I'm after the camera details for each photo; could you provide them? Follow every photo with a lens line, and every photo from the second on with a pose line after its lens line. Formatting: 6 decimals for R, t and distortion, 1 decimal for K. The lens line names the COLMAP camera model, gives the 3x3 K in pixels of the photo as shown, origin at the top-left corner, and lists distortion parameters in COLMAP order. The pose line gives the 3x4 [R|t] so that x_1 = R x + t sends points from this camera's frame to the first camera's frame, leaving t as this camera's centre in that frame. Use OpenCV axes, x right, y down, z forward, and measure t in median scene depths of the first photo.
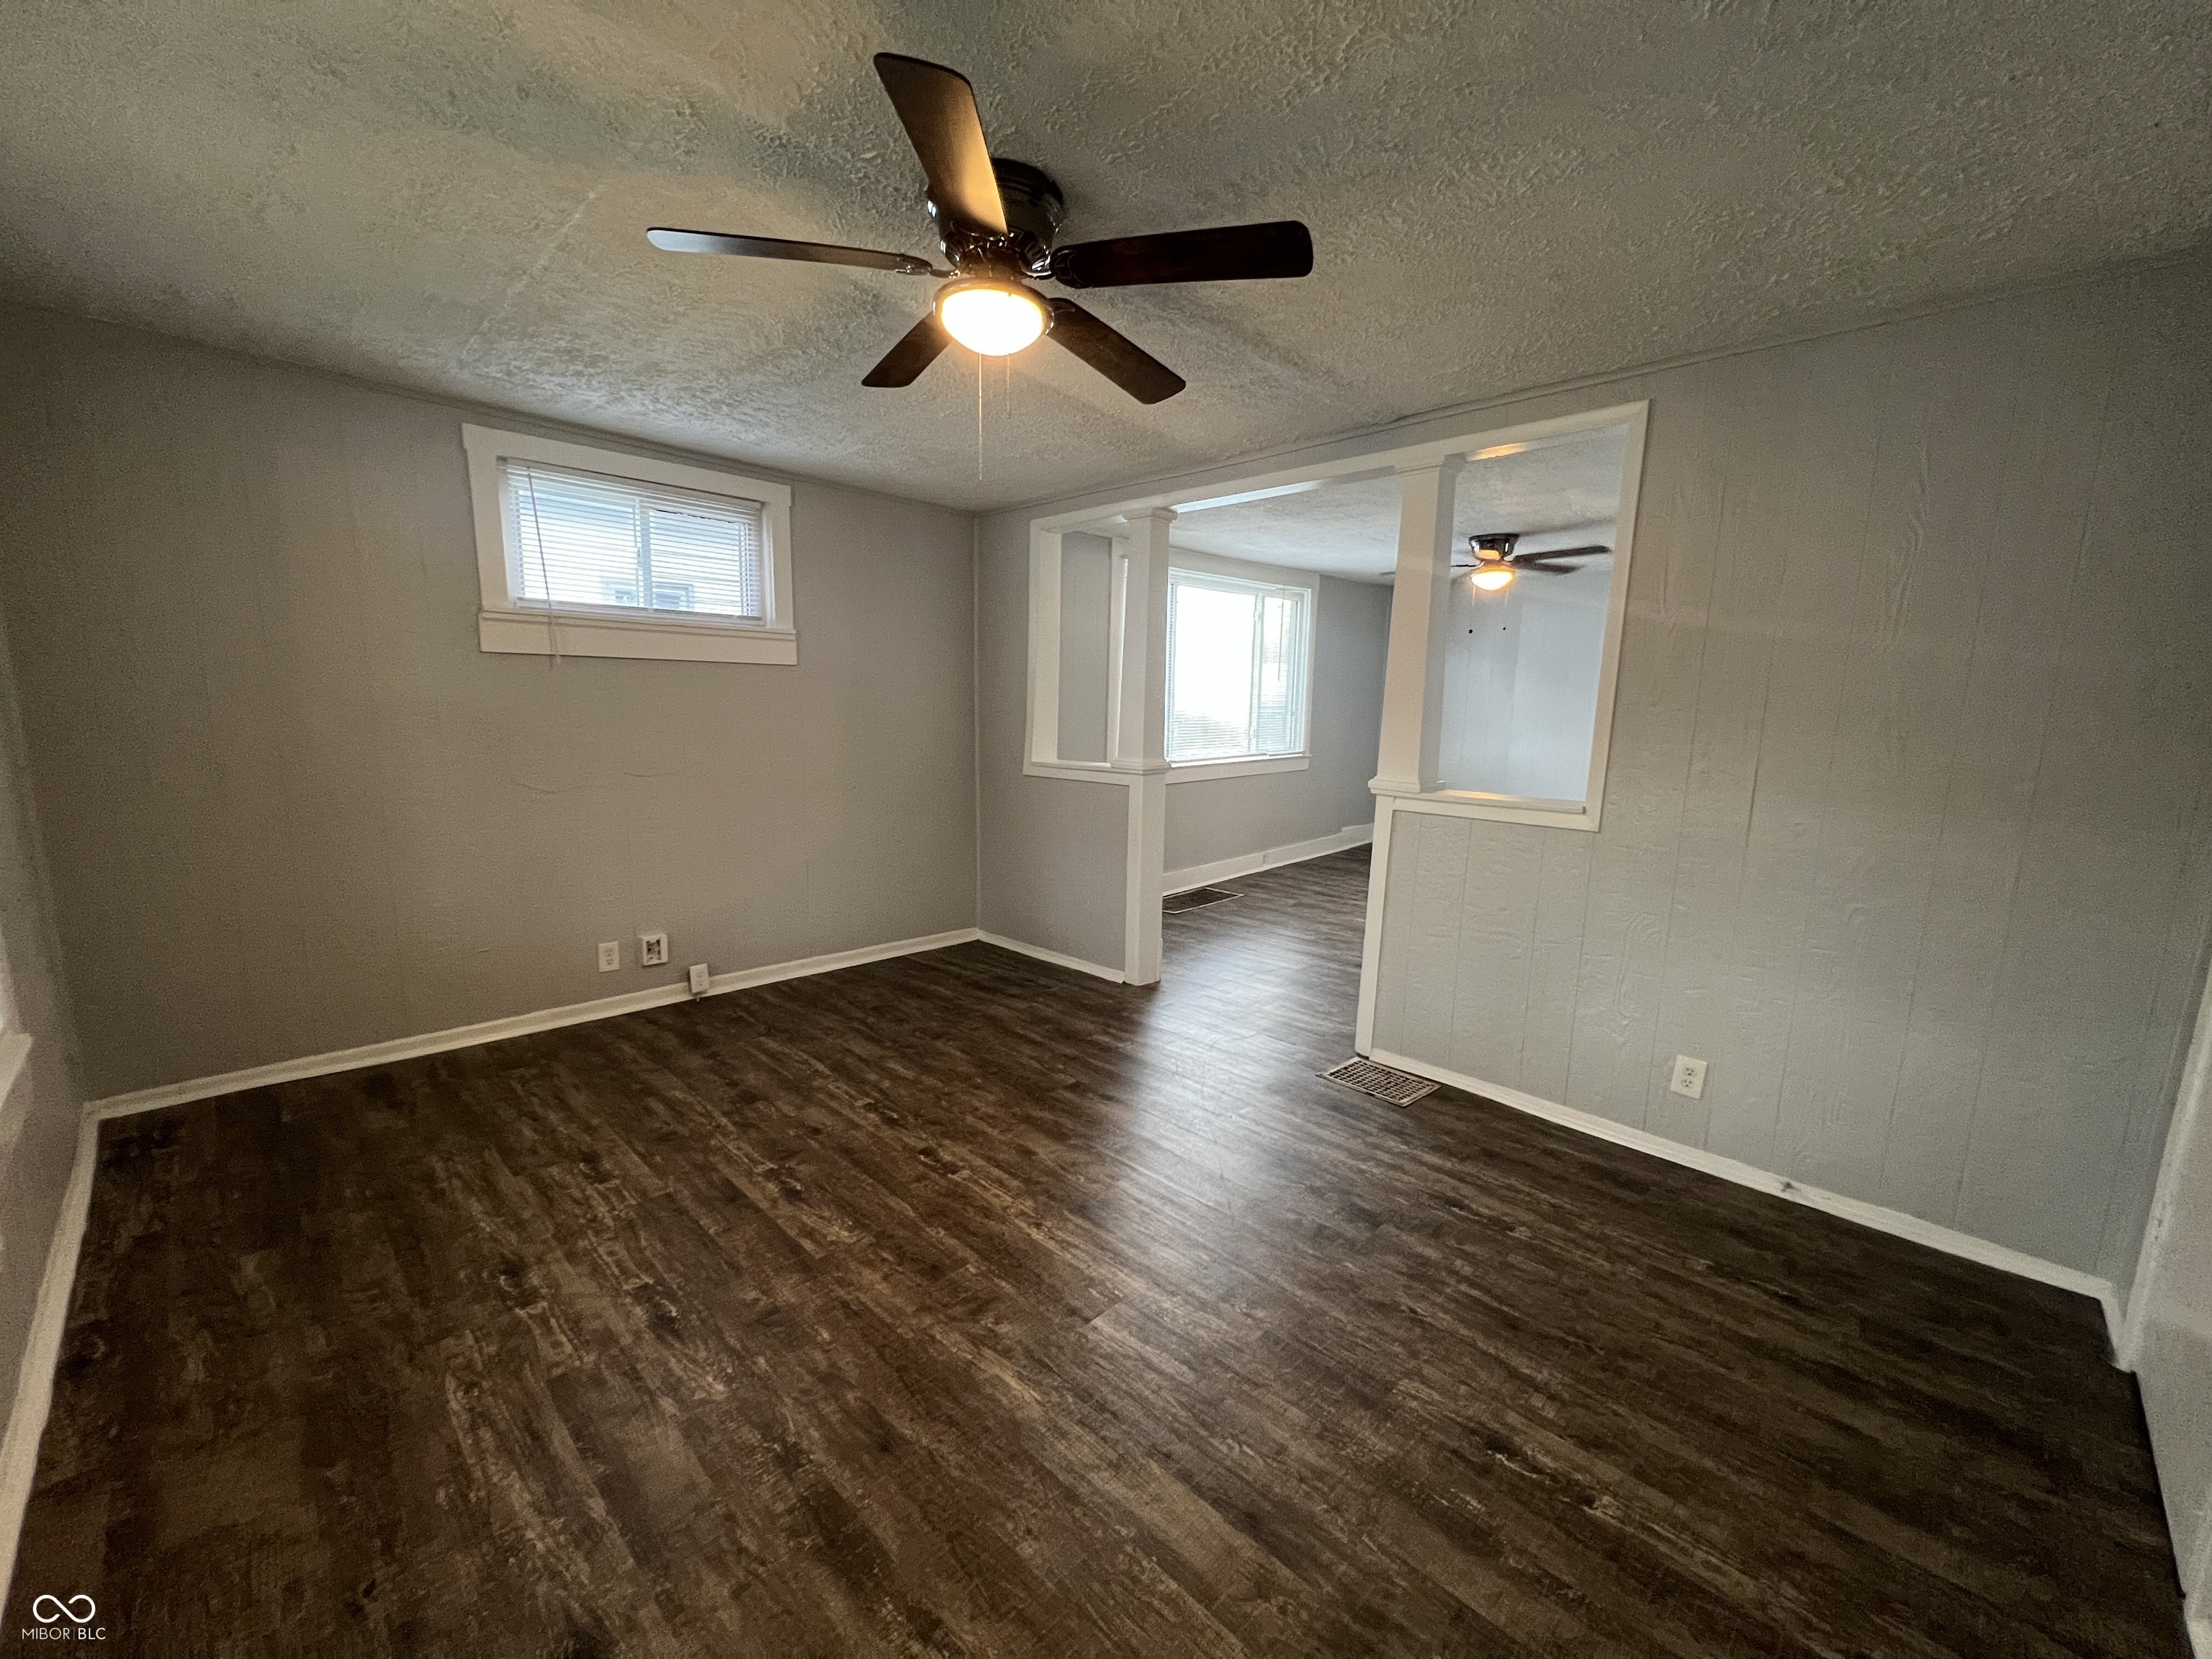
lens RADIAL K [[881.1, 0, 1106.0], [0, 881.1, 829.5], [0, 0, 1]] dist [-0.001961, 0.000003]
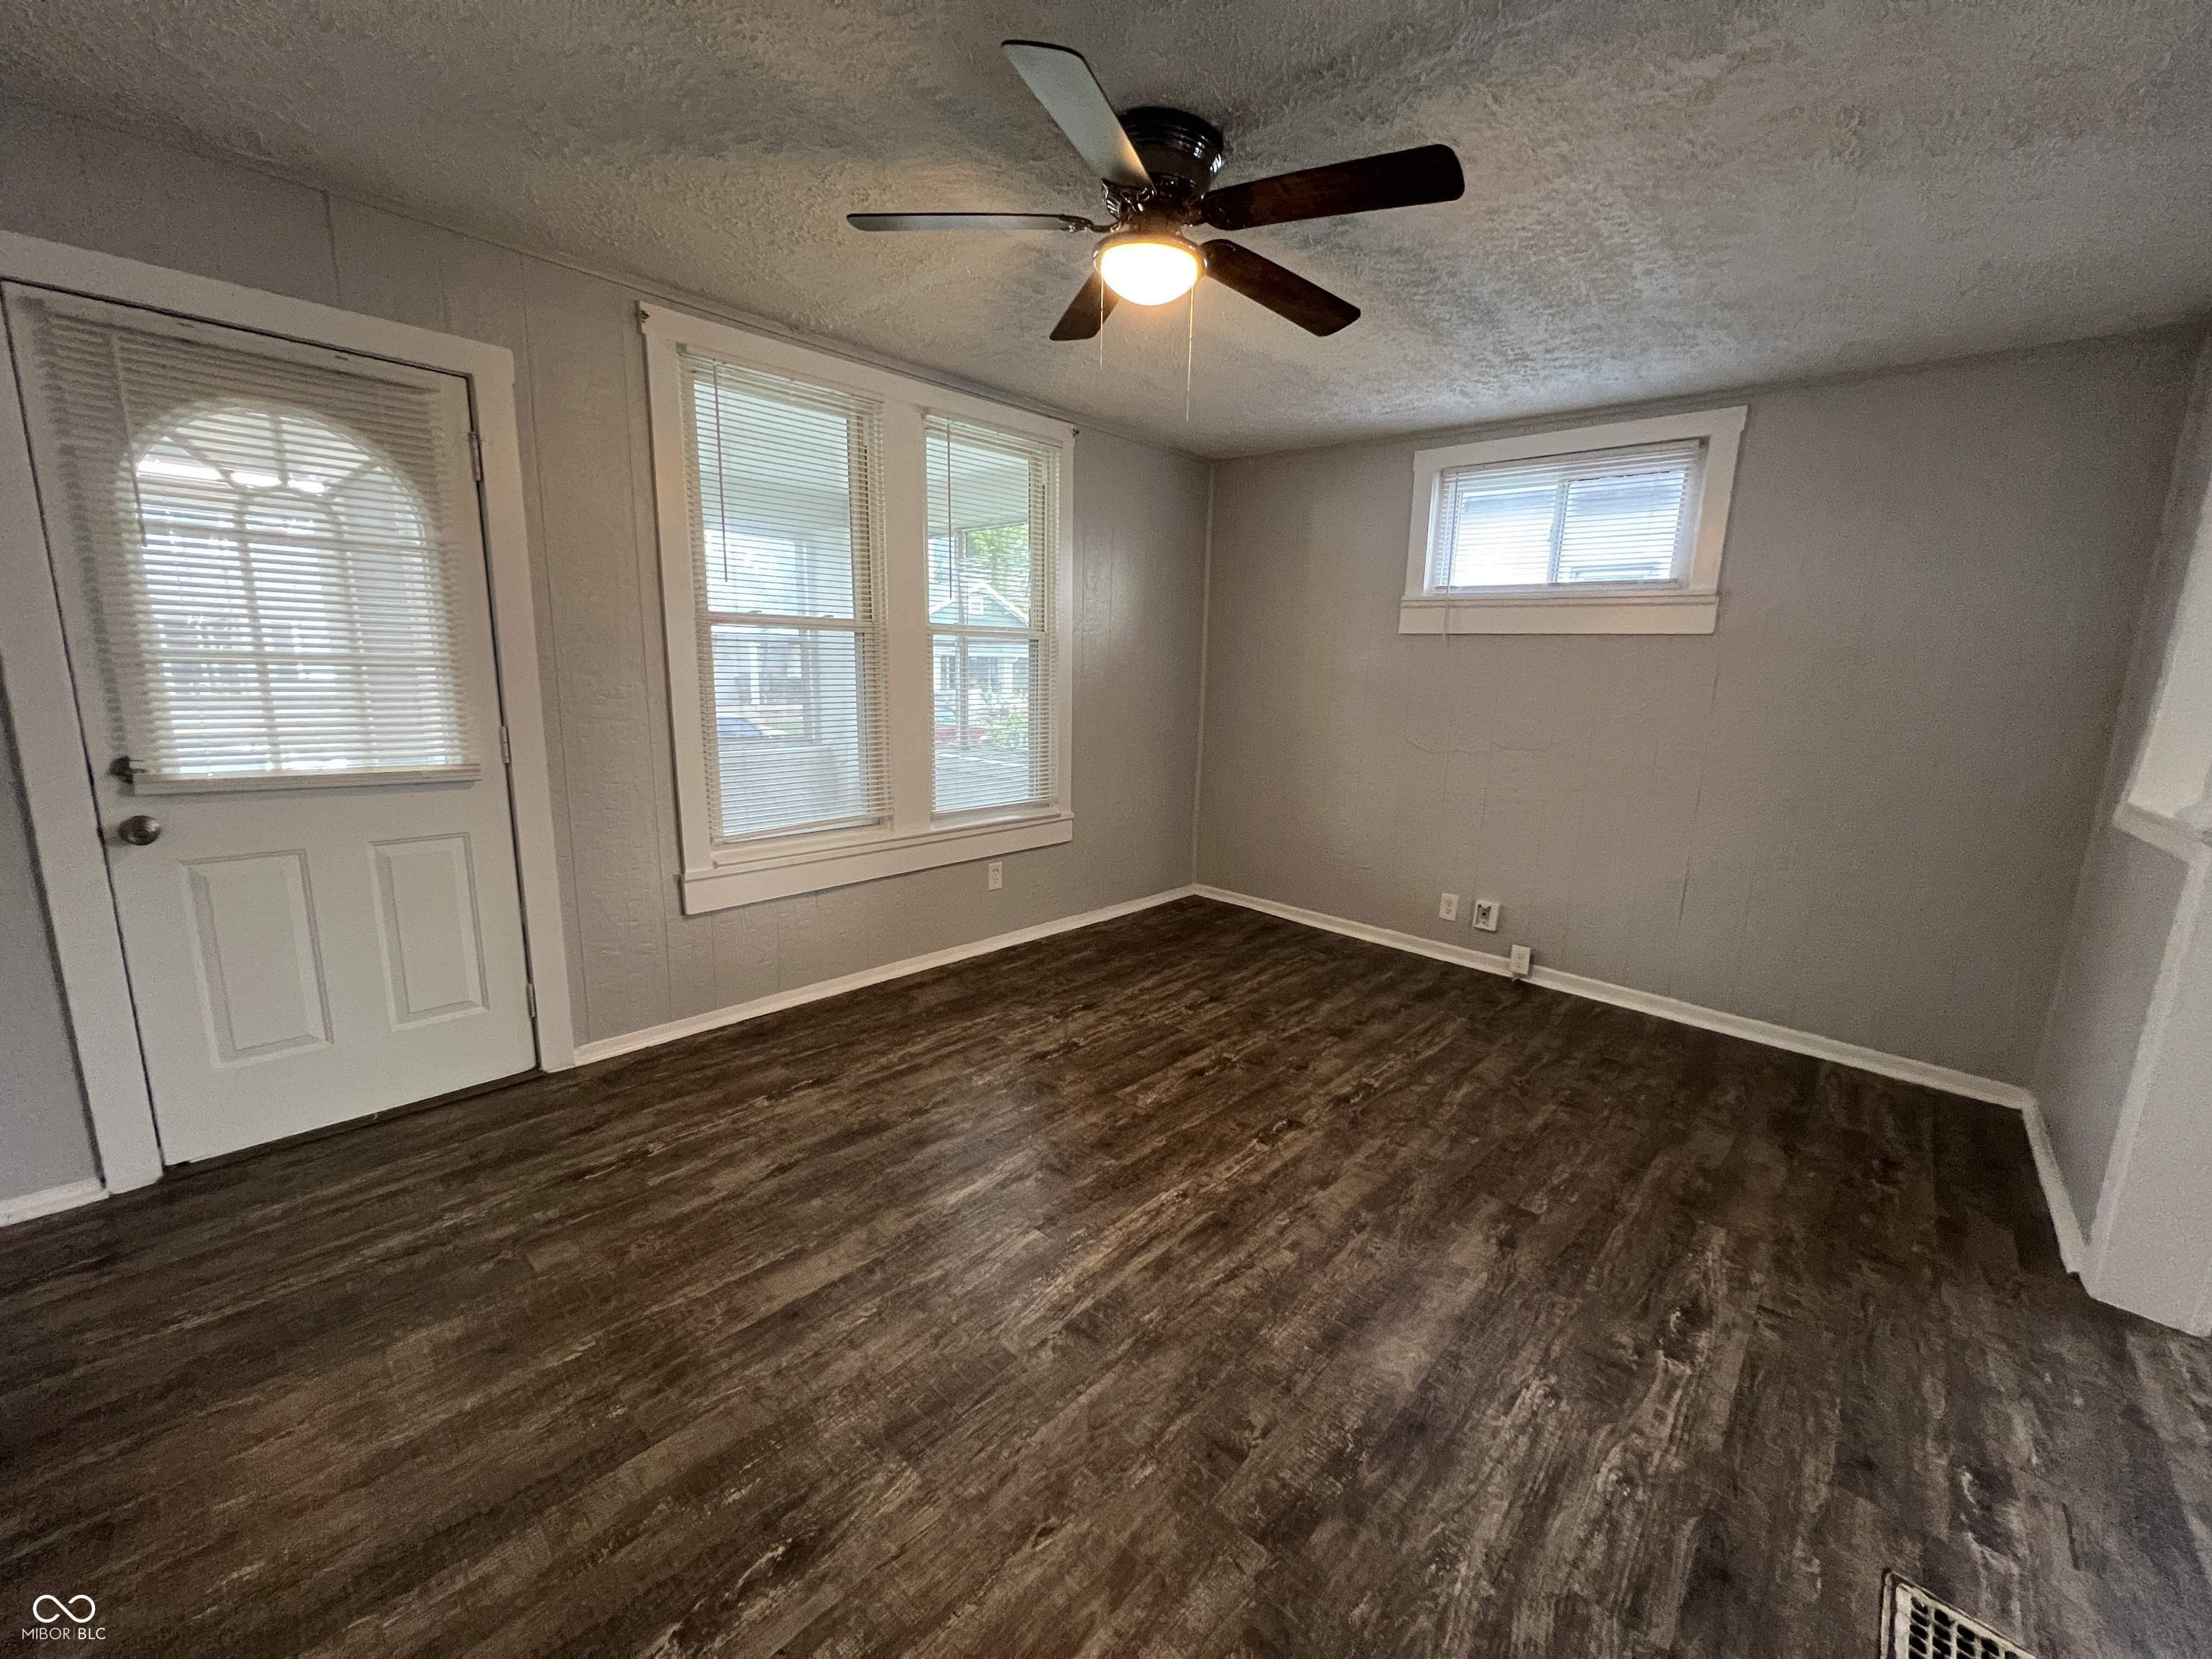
lens RADIAL K [[881.1, 0, 1106.0], [0, 881.1, 829.5], [0, 0, 1]] dist [-0.001961, 0.000003]
pose [[0.032773, 0.161080, -0.986397, 0.659500], [-0.180651, 0.971627, 0.152666, -0.054396], [0.983001, 0.173190, 0.060942, 0.655334]]
